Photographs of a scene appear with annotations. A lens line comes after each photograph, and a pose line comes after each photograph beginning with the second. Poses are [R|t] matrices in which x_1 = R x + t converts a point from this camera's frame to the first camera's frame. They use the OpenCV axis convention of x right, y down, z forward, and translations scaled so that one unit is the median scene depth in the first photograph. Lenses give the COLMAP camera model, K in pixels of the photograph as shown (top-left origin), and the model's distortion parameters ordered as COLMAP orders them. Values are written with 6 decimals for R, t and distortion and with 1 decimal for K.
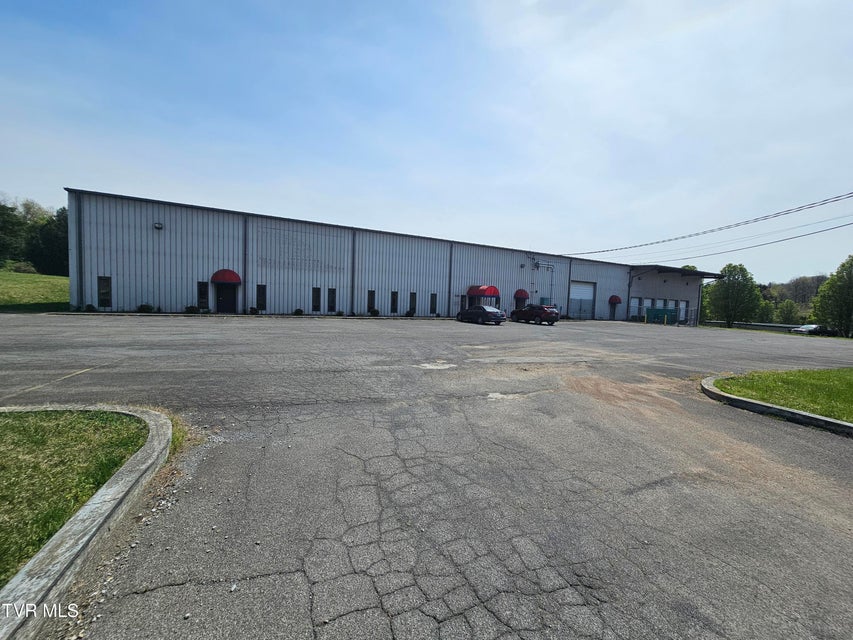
lens RADIAL K [[323.8, 0, 447.0], [0, 323.8, 319.7], [0, 0, 1]] dist [-0.000392, -0.000058]
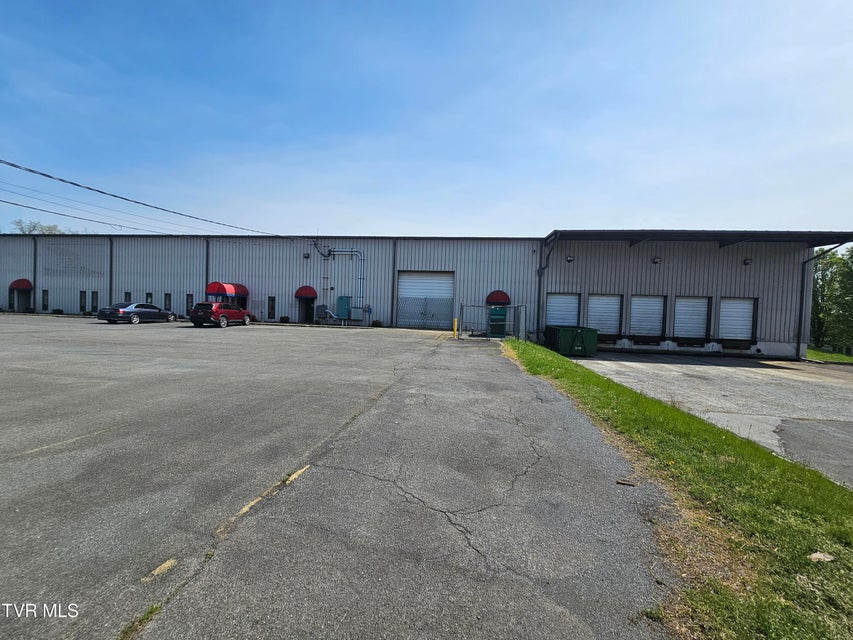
lens RADIAL K [[351.0, 0, 426.5], [0, 351.0, 320.0], [0, 0, 1]] dist [0.000141, 0.002281]
pose [[0.829653, 0.004276, -0.558263, 1.031991], [-0.031280, 0.998756, -0.038837, 0.010651], [0.557402, 0.049683, 0.828755, 0.520007]]
